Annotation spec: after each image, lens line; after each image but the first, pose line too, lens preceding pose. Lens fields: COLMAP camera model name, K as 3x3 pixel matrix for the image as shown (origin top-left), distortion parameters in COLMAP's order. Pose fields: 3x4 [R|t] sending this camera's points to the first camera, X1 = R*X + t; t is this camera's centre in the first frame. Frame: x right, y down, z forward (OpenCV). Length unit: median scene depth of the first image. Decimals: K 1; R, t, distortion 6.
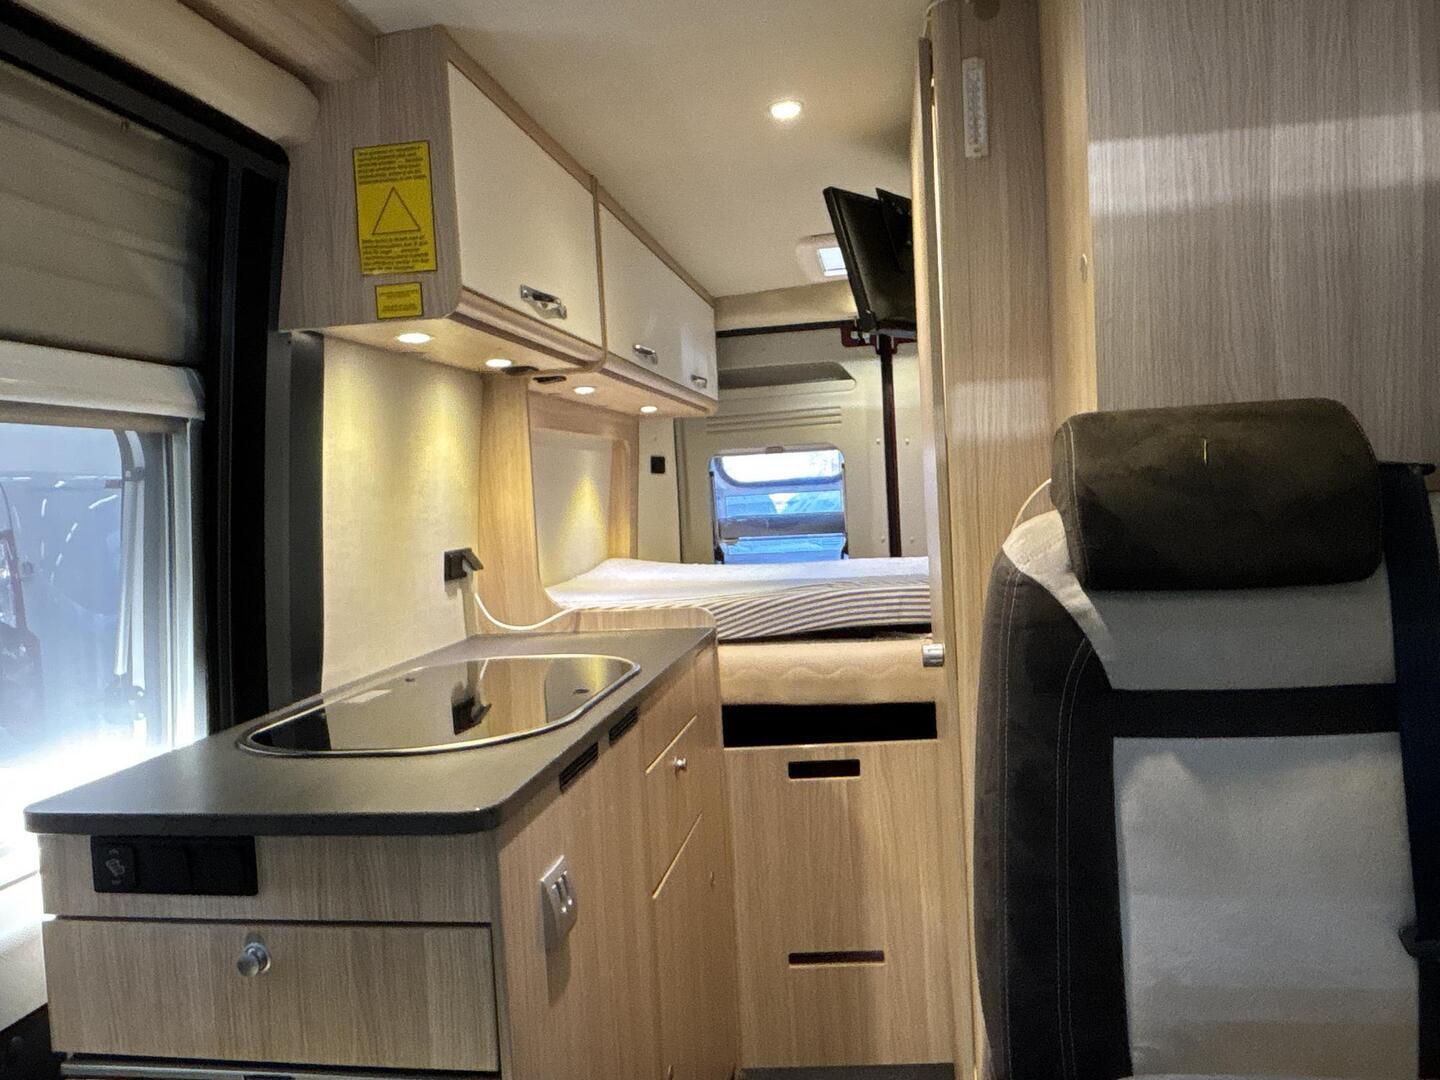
lens RADIAL K [[1070.1, 0, 723.8], [0, 1070.1, 543.7], [0, 0, 1]] dist [0.035917, -0.056317]
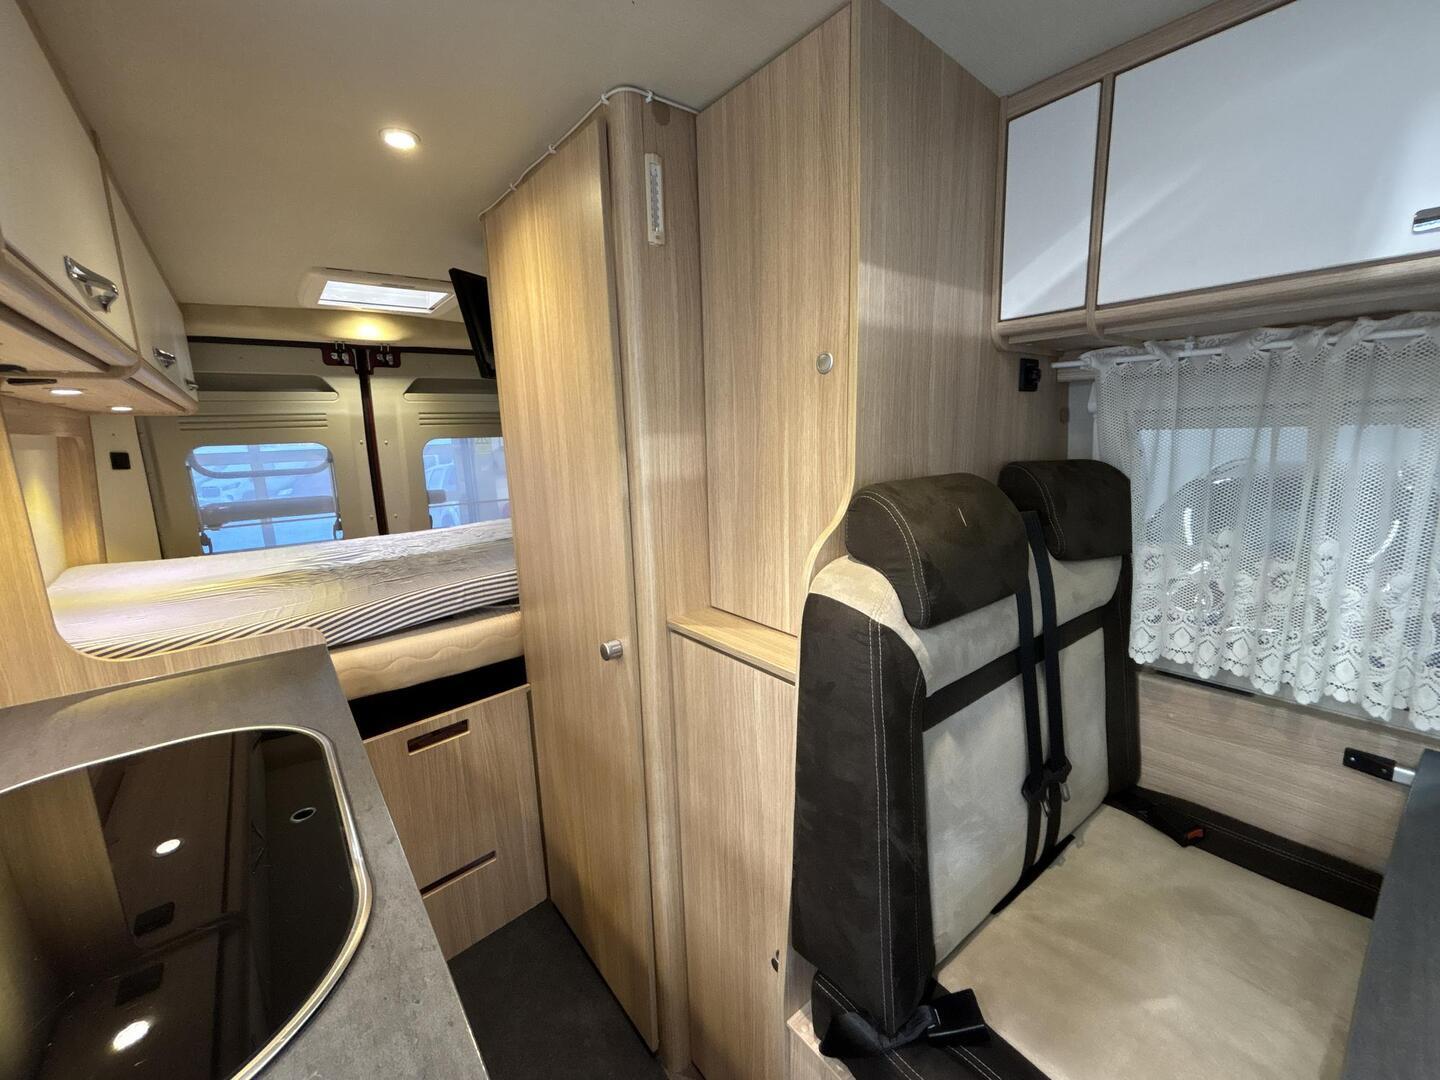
lens RADIAL K [[577.7, 0, 713.6], [0, 577.7, 534.9], [0, 0, 1]] dist [-0.001435, 0.000619]
pose [[0.674304, -0.098475, 0.731858, -0.222413], [0.032182, 0.994046, 0.104103, -0.104499], [-0.737752, -0.046644, 0.673458, 0.511834]]
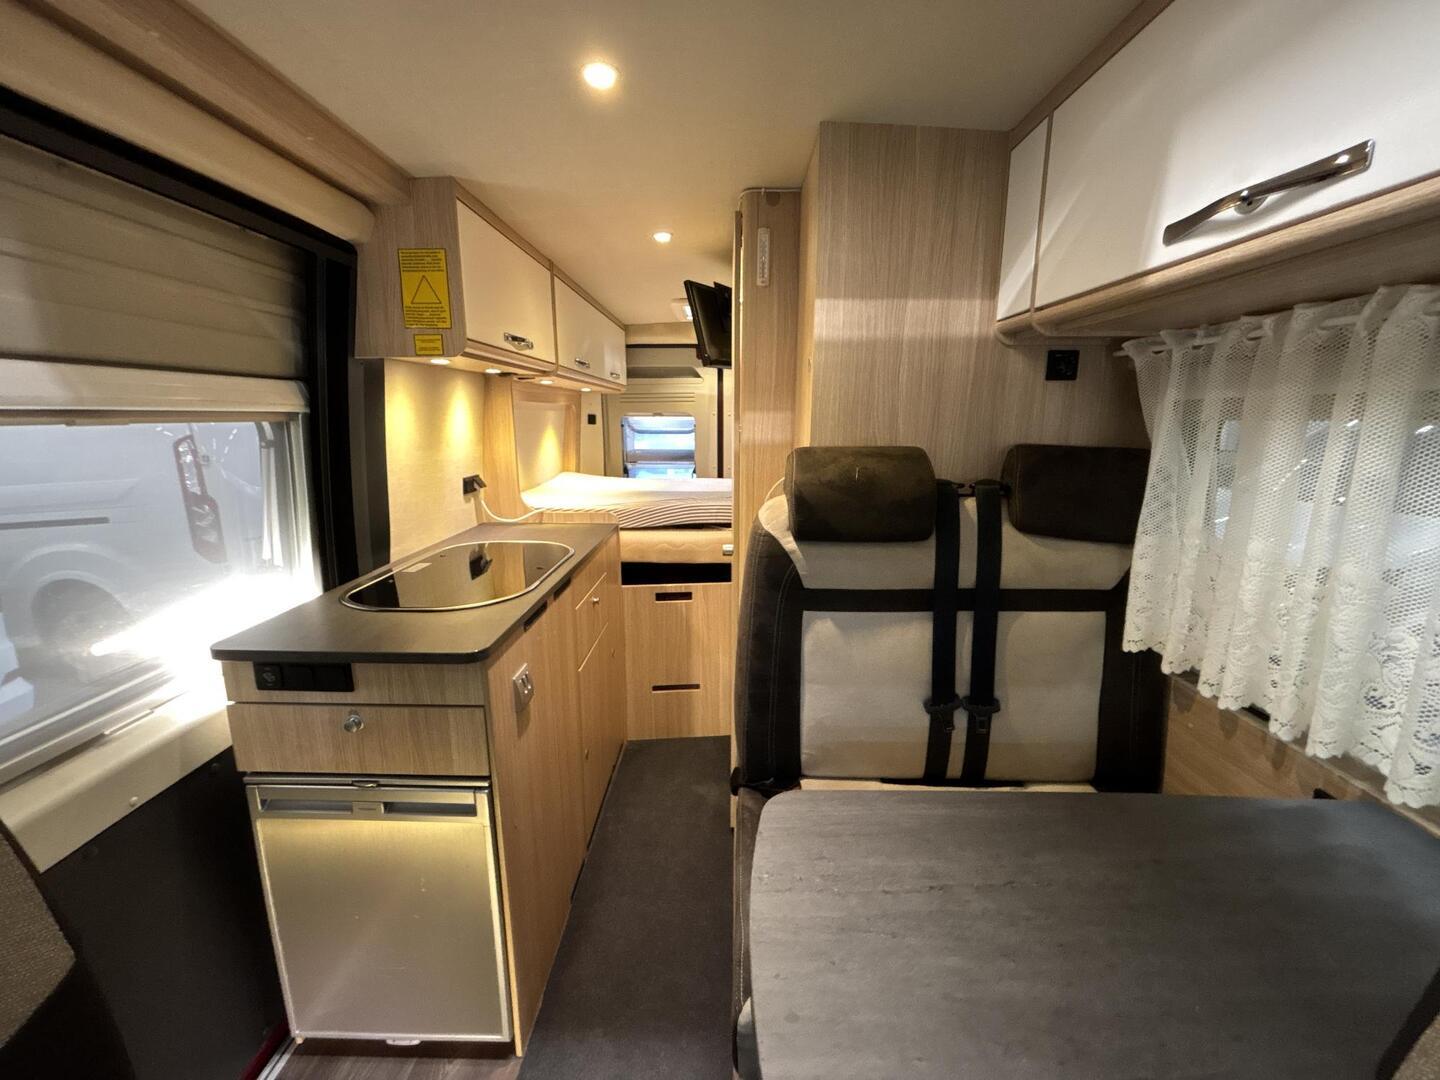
lens RADIAL K [[577.7, 0, 718.8], [0, 577.7, 540.0], [0, 0, 1]] dist [-0.001435, 0.000619]
pose [[0.988697, 0.024140, 0.147969, 0.026411], [-0.047136, 0.986956, 0.153935, -0.080630], [-0.142323, -0.159170, 0.976939, -0.019087]]
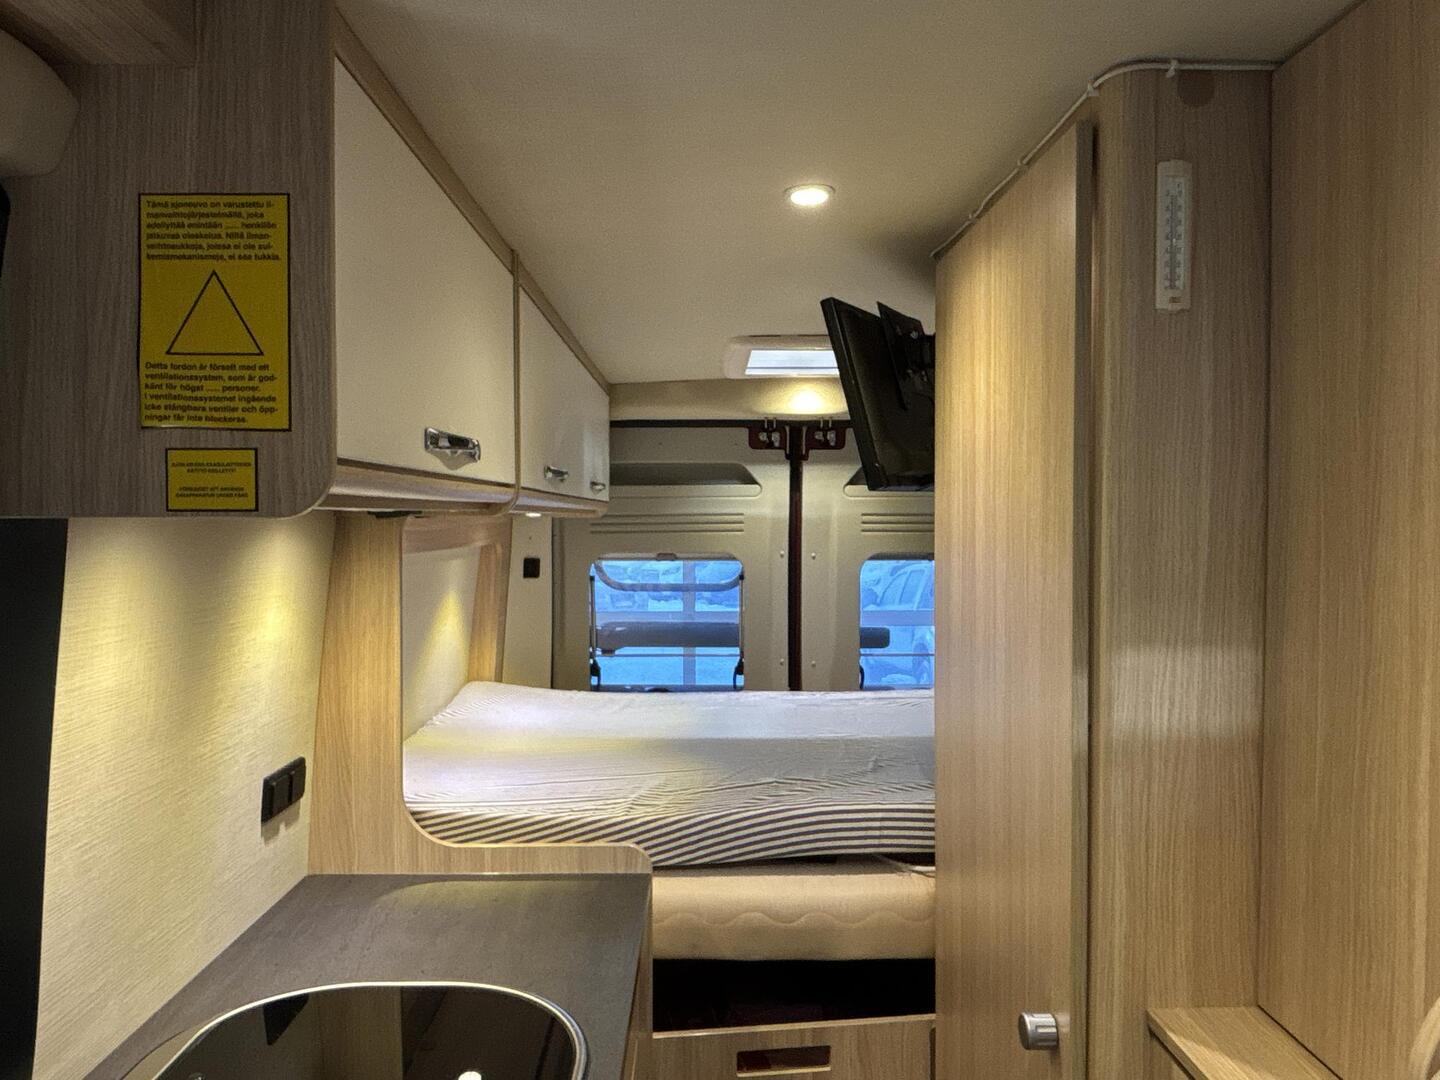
lens RADIAL K [[993.8, 0, 718.4], [0, 993.8, 537.9], [0, 0, 1]] dist [0.027237, -0.027575]
pose [[0.983104, 0.050840, 0.175846, -0.137069], [-0.045156, 0.998325, -0.036174, -0.186874], [-0.177390, 0.027622, 0.983753, 0.455473]]
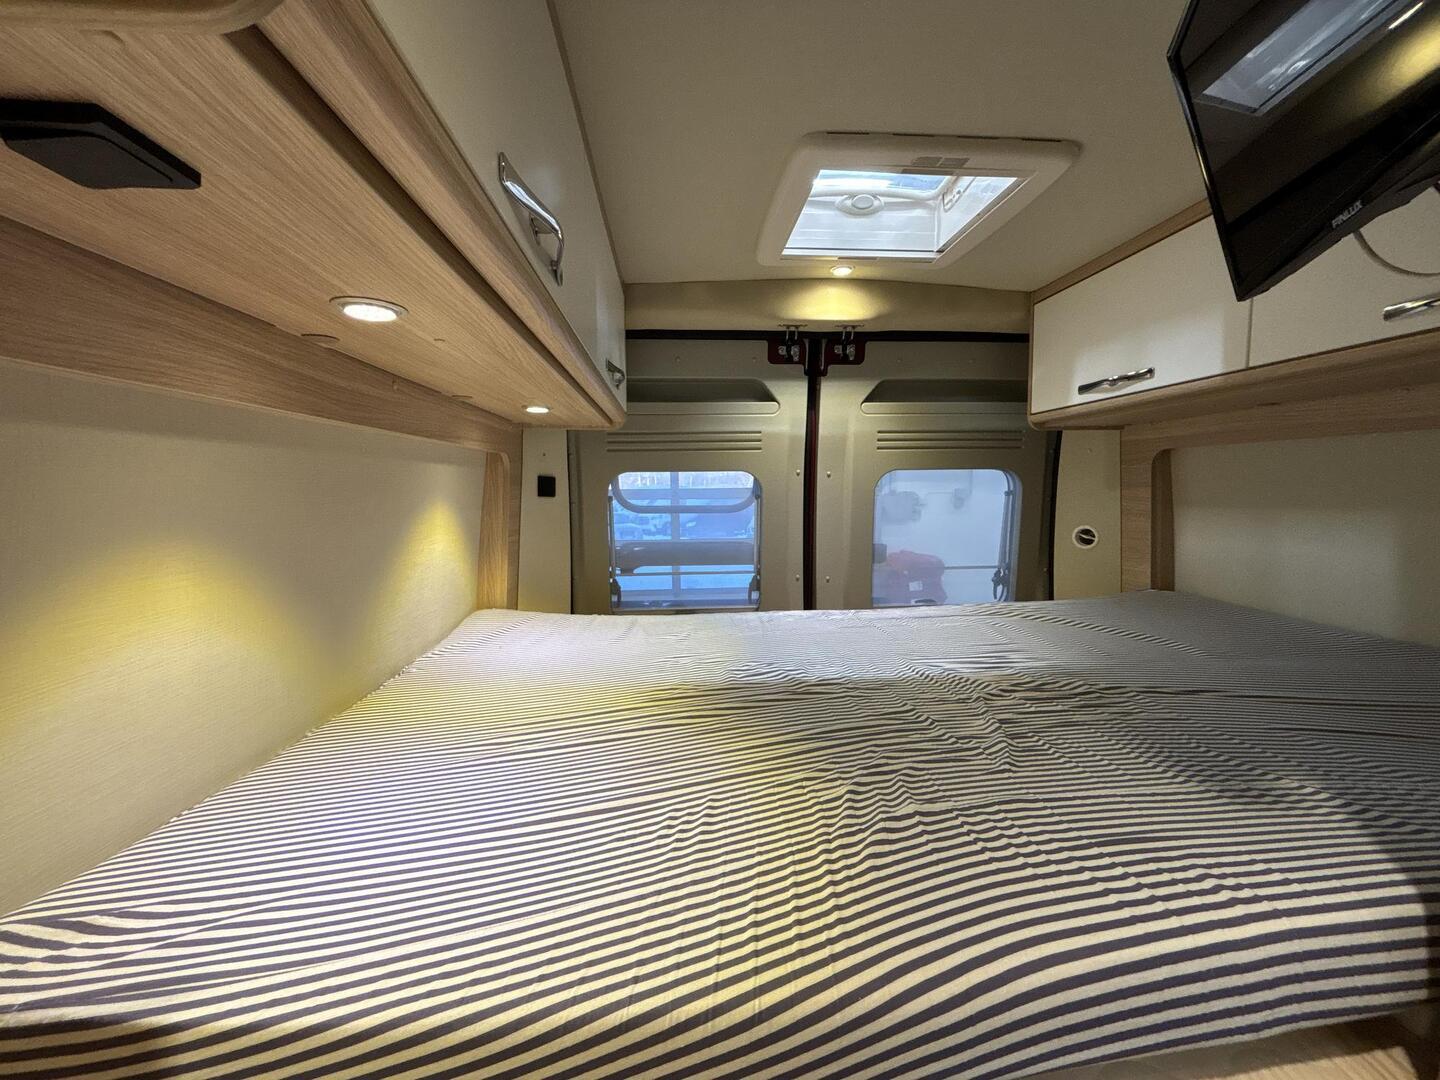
lens RADIAL K [[577.7, 0, 724.9], [0, 577.7, 541.5], [0, 0, 1]] dist [-0.001435, 0.000619]
pose [[0.967449, 0.022310, 0.252079, -0.097380], [-0.031560, 0.998966, 0.032710, -0.123196], [-0.251089, -0.039601, 0.967154, 1.310003]]
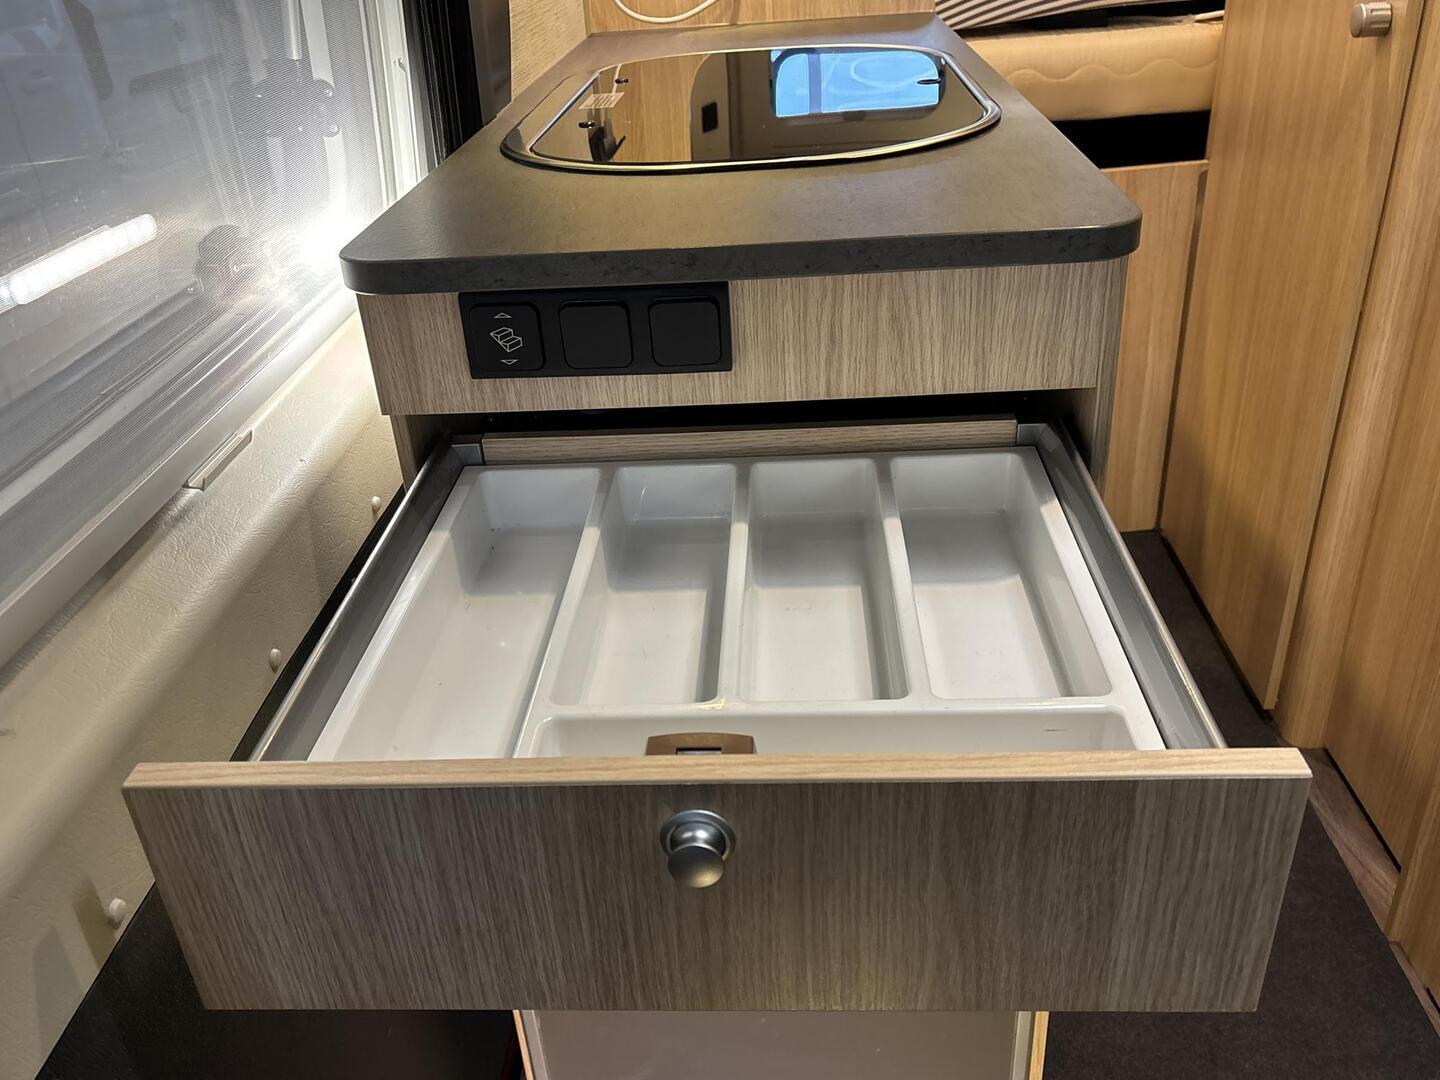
lens RADIAL K [[1179.5, 0, 709.5], [0, 1179.5, 548.7], [0, 0, 1]] dist [0.036837, -0.011331]
pose [[0.995182, -0.062791, 0.075302, -0.352904], [0.023420, 0.898031, 0.439308, 0.069528], [-0.095208, -0.435428, 0.895175, 0.194890]]
